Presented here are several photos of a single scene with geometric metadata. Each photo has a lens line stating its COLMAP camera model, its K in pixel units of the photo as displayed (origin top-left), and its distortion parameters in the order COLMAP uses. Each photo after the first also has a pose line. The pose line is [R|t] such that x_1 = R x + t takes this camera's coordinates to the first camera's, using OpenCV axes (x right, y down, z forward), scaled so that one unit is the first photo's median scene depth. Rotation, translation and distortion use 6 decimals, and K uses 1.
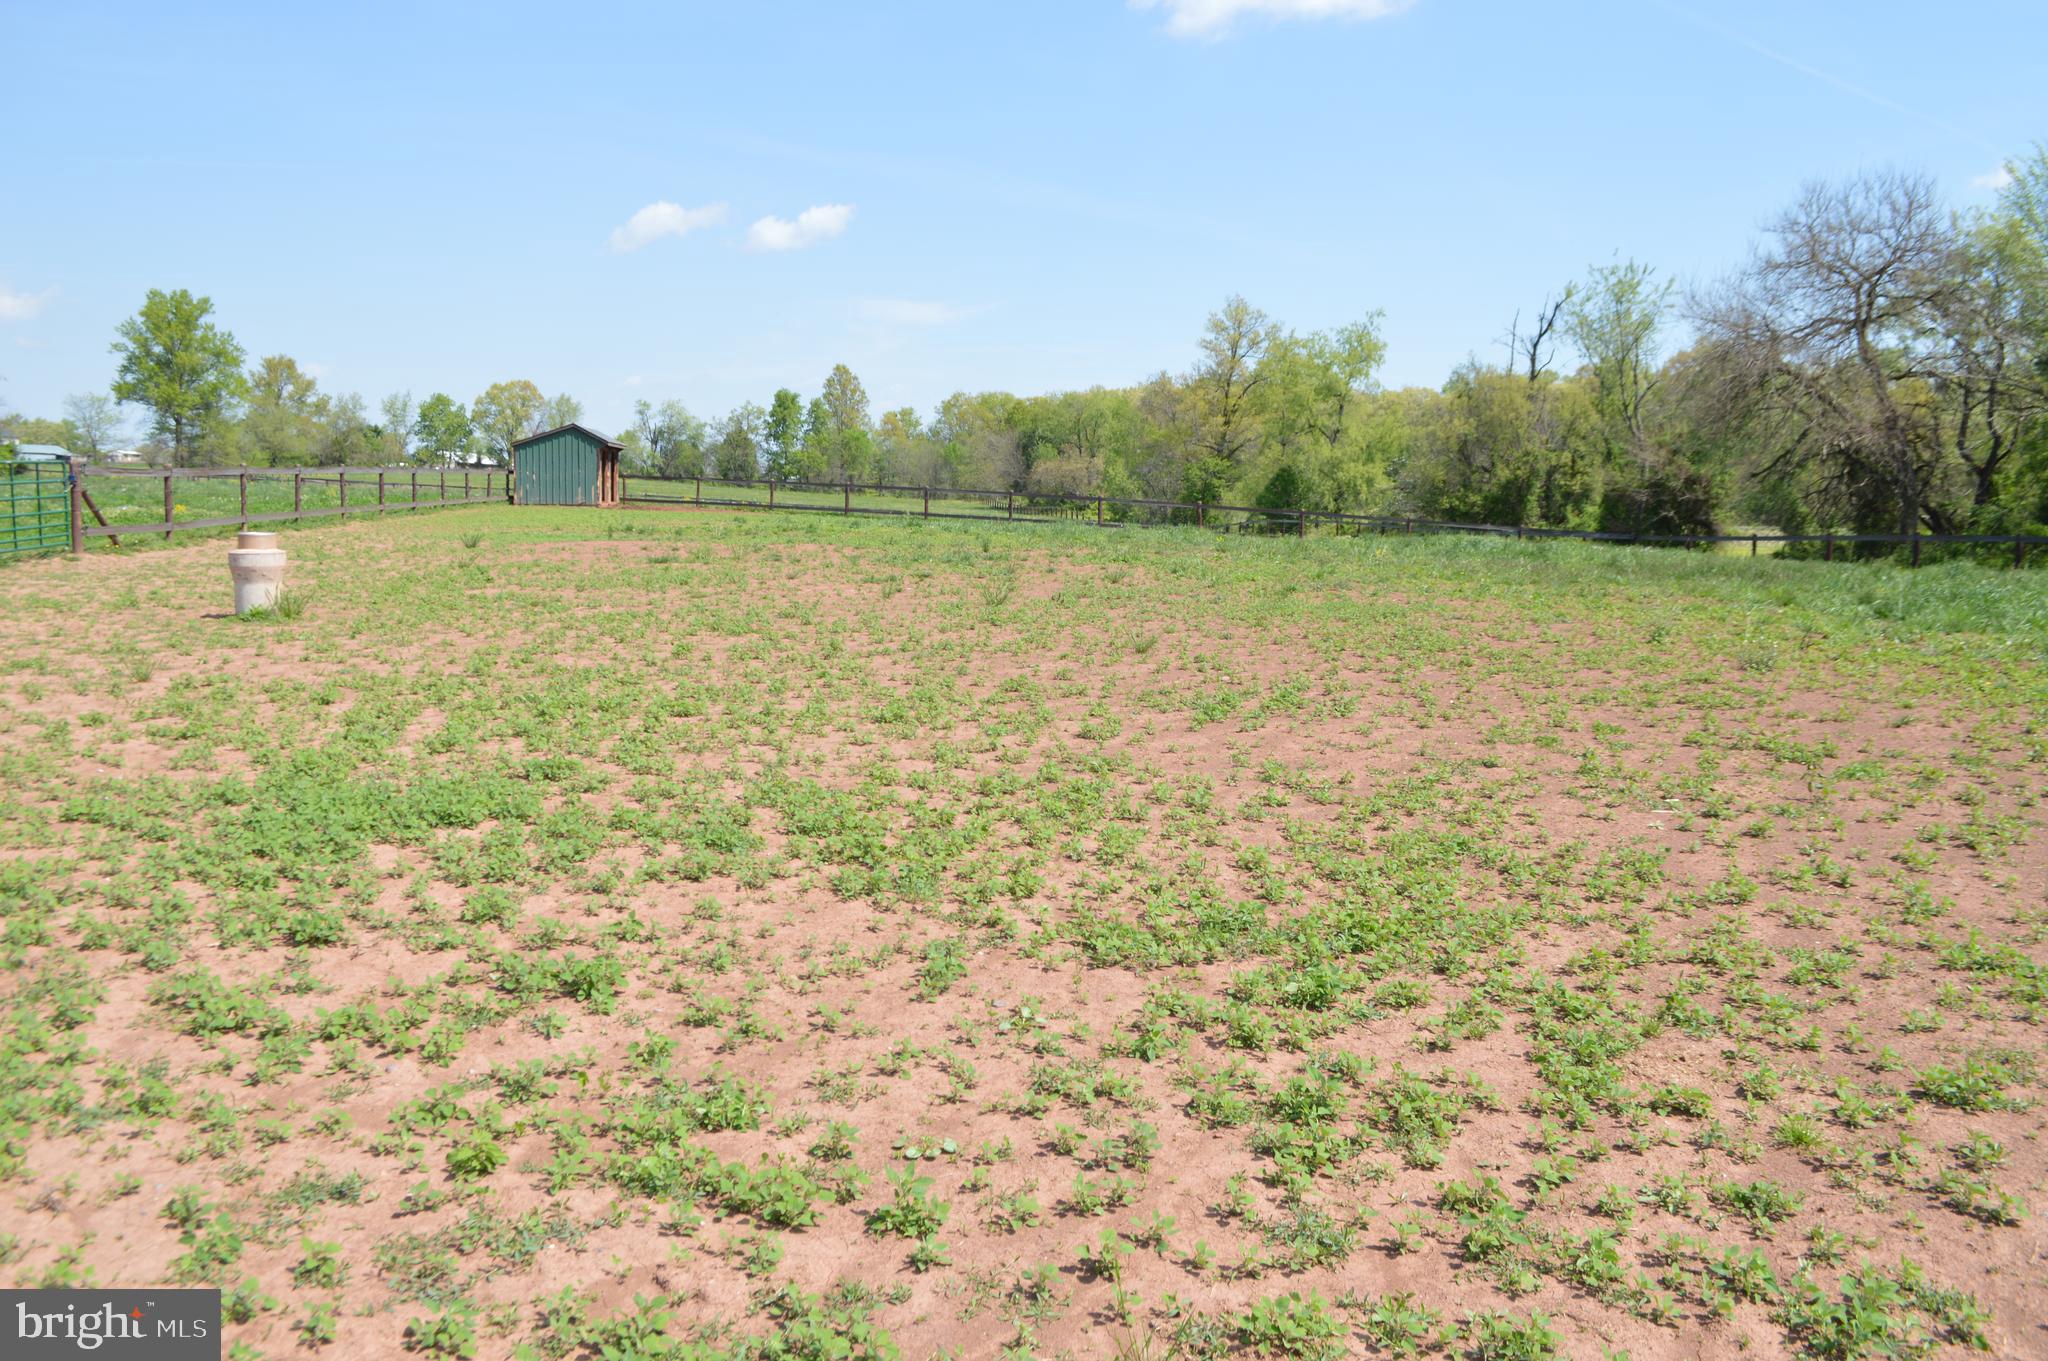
lens RADIAL K [[1648.8, 0, 1024.0], [0, 1648.8, 680.5], [0, 0, 1]] dist [-0.074209, -0.007476]
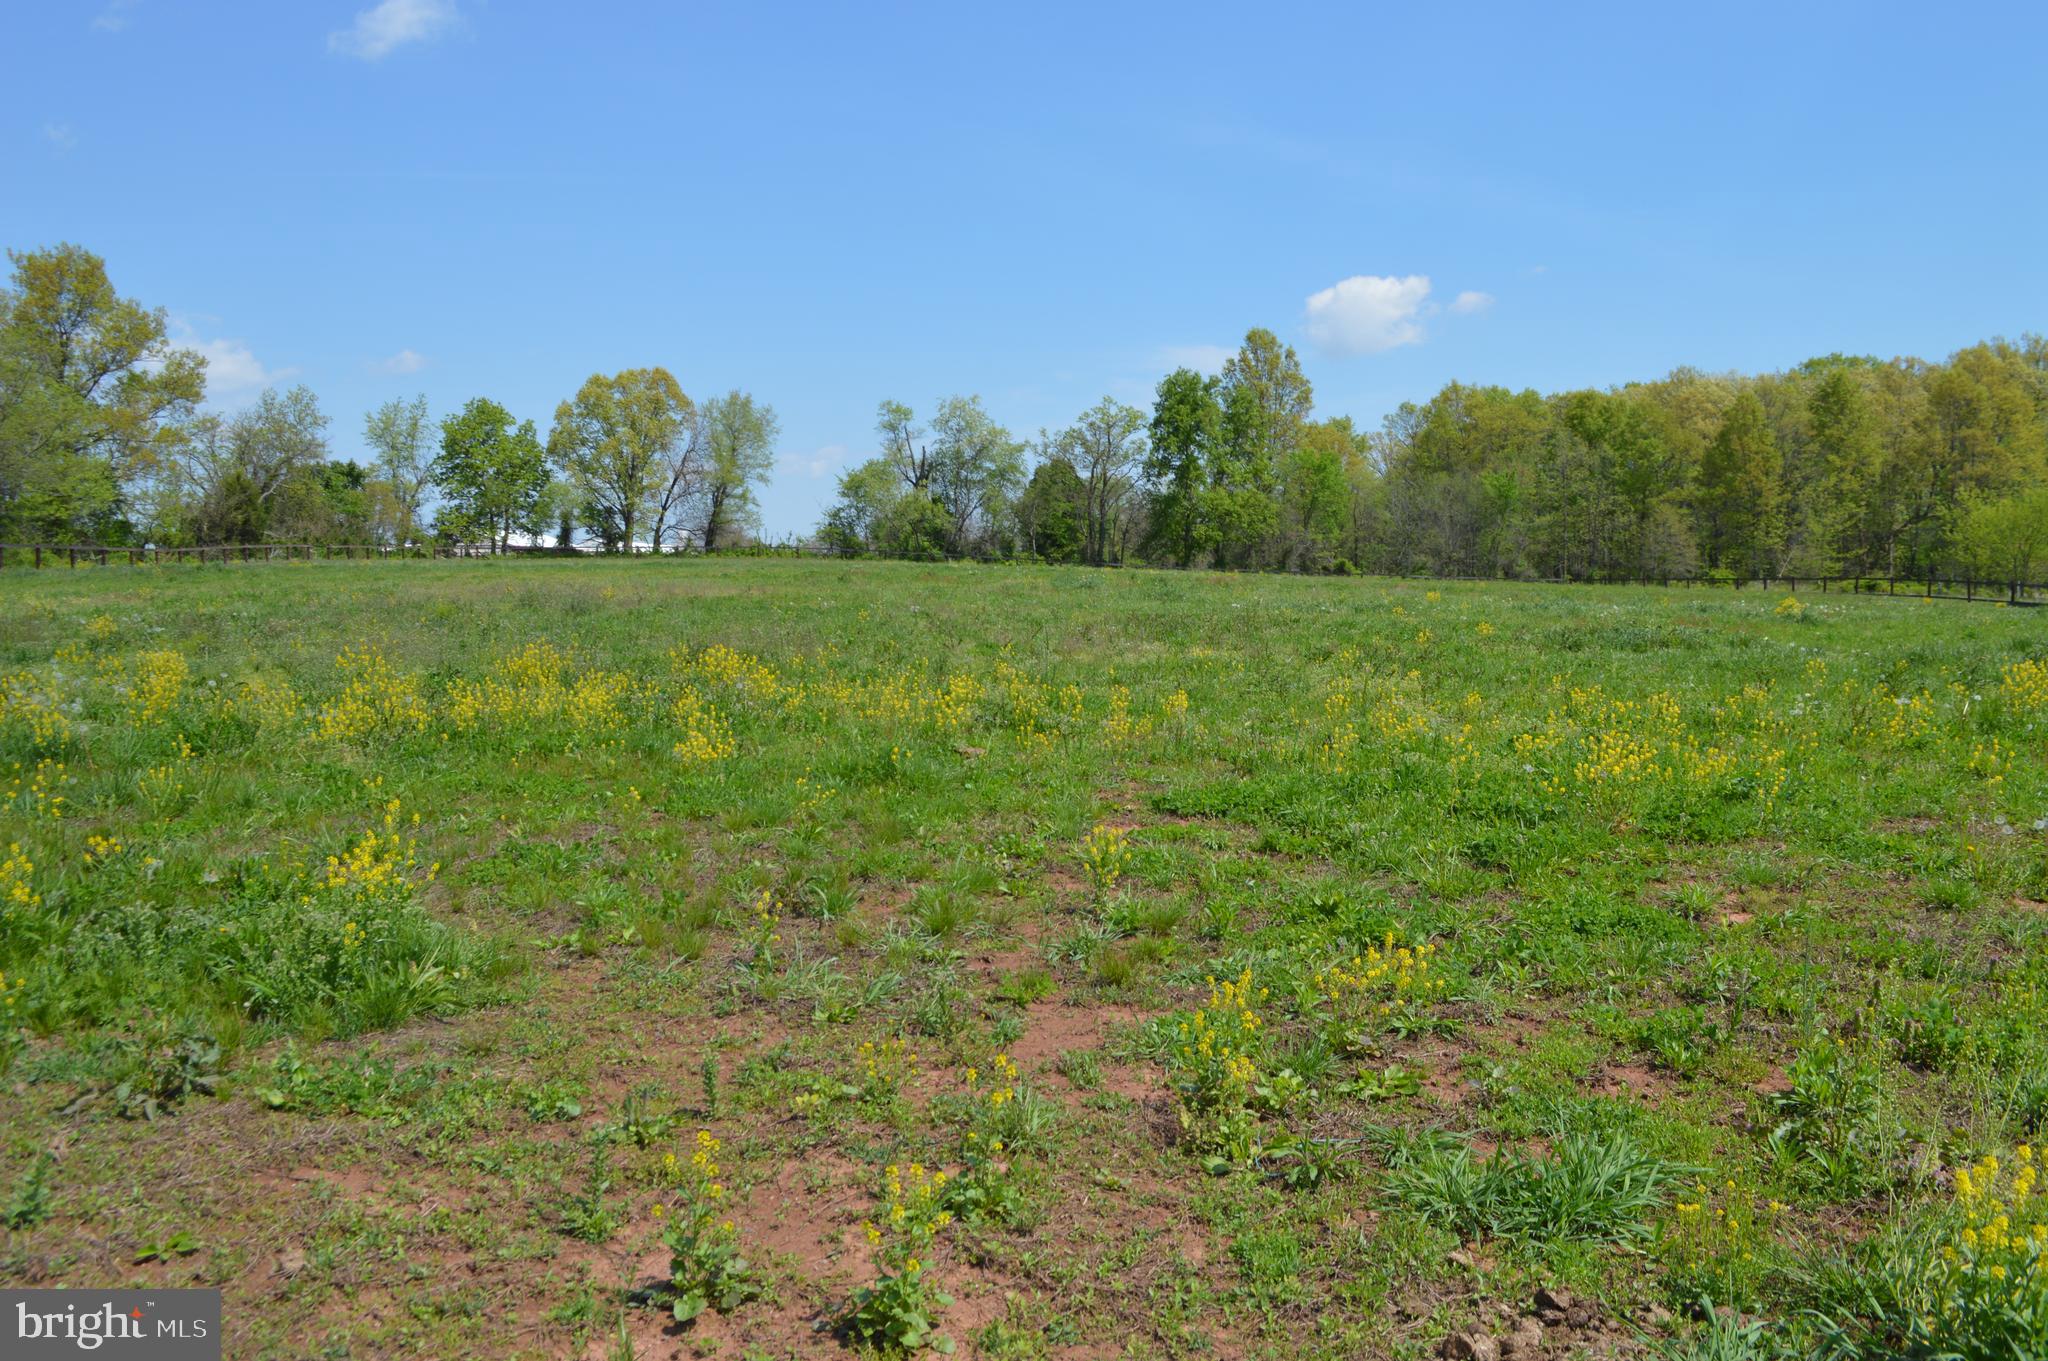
lens RADIAL K [[1648.8, 0, 1024.0], [0, 1648.8, 680.5], [0, 0, 1]] dist [-0.074209, -0.007476]
pose [[0.999154, -0.032482, -0.025208, -0.186026], [0.031048, 0.997984, -0.055353, -0.059305], [0.026955, 0.054523, 0.998149, 0.517309]]
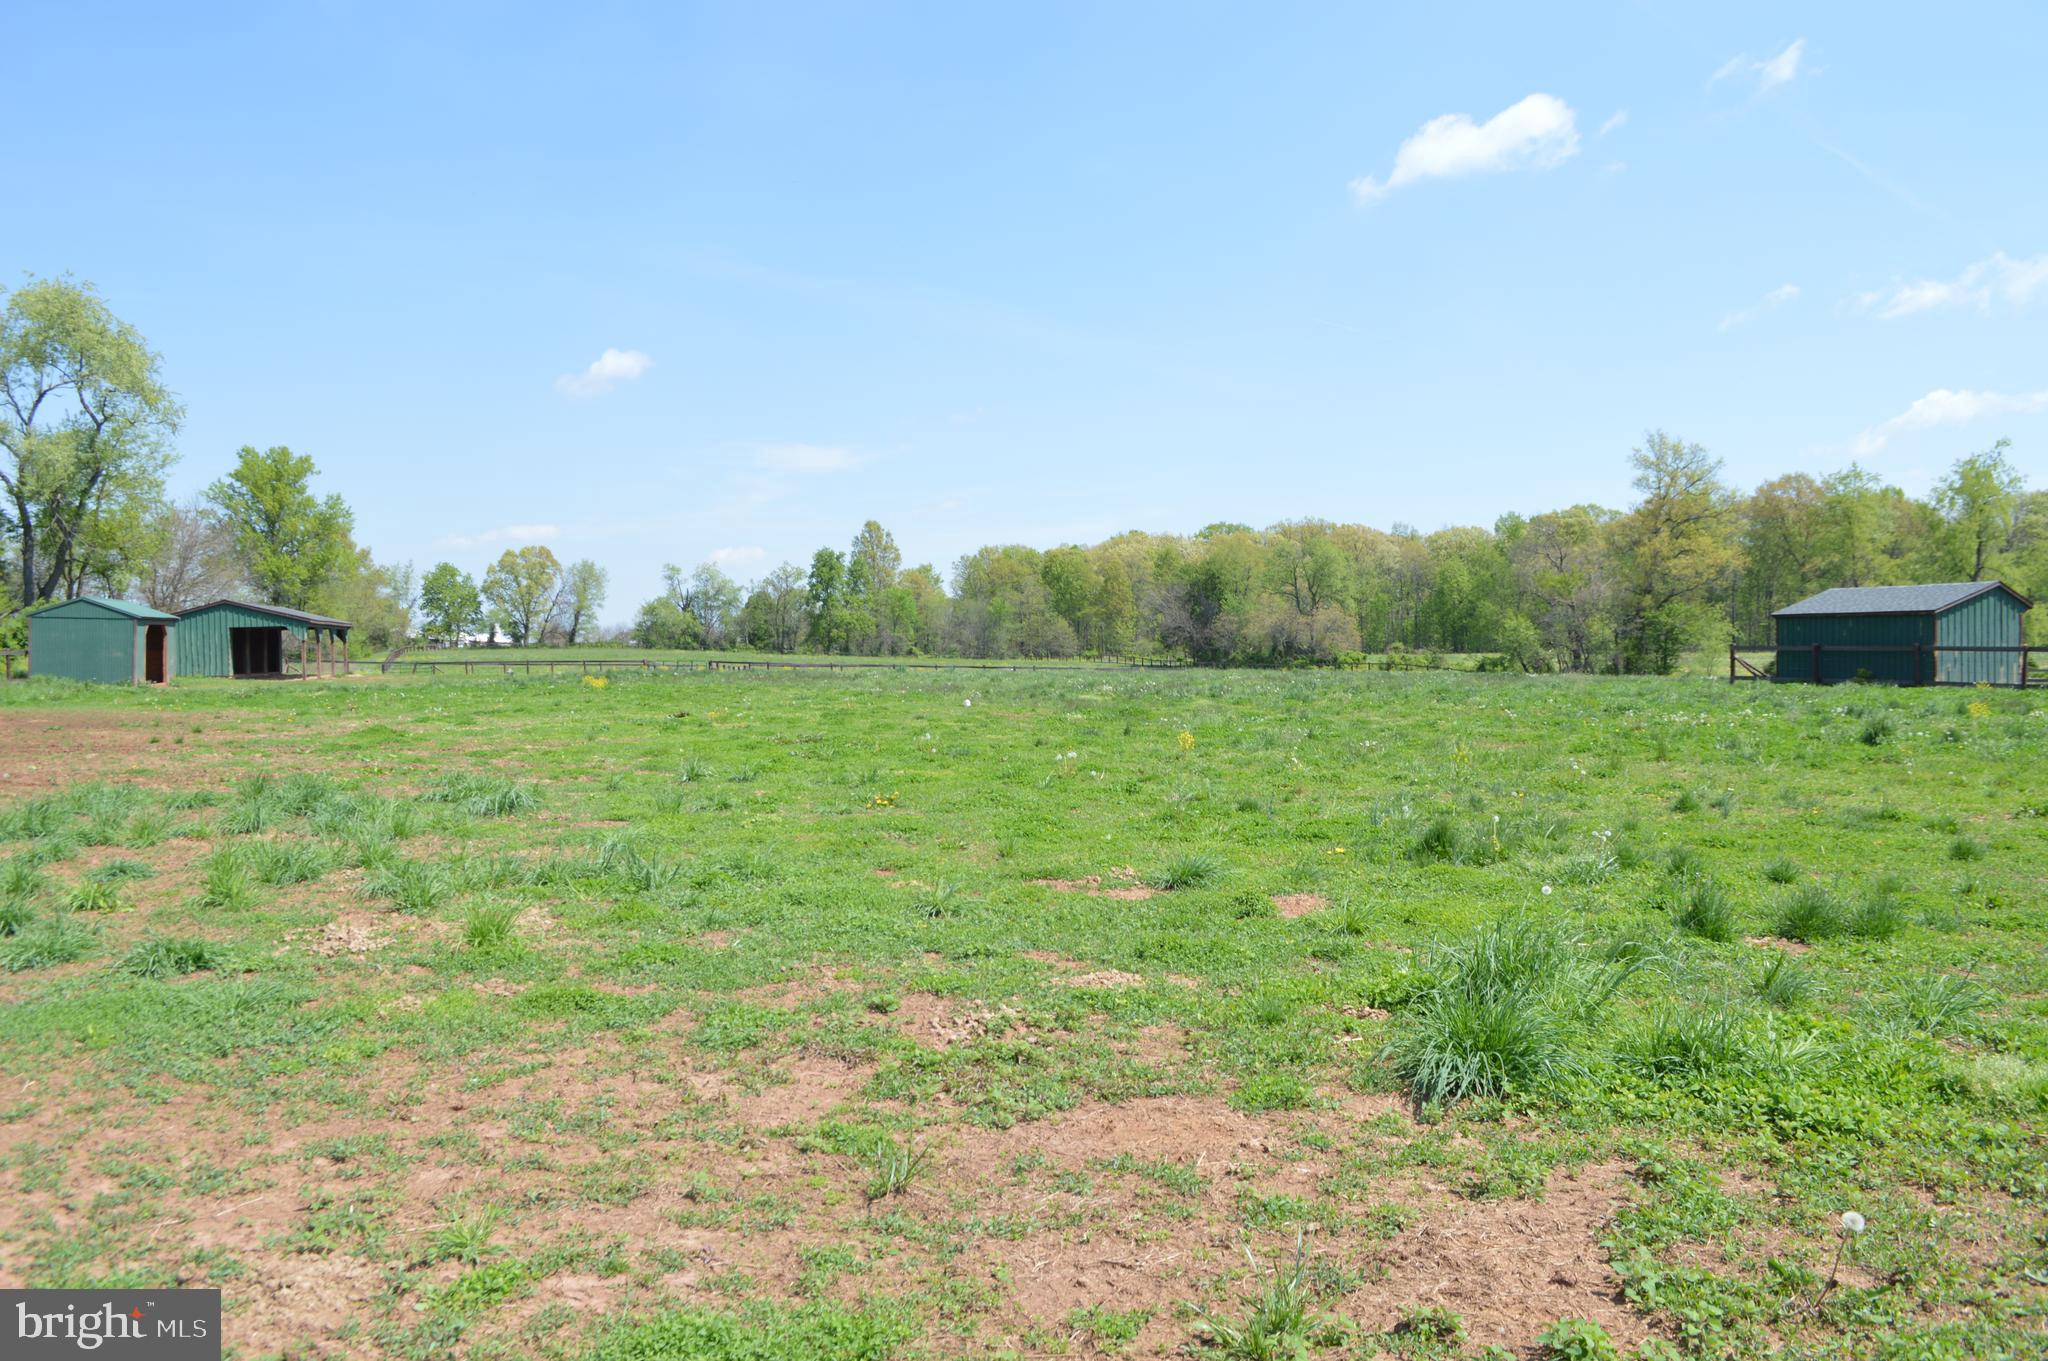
lens RADIAL K [[1648.8, 0, 1024.0], [0, 1648.8, 680.5], [0, 0, 1]] dist [-0.074209, -0.007476]
pose [[0.989470, -0.041010, 0.138809, -0.169144], [0.053563, 0.994685, -0.087939, -0.014223], [-0.134465, 0.094448, 0.986407, 0.068765]]
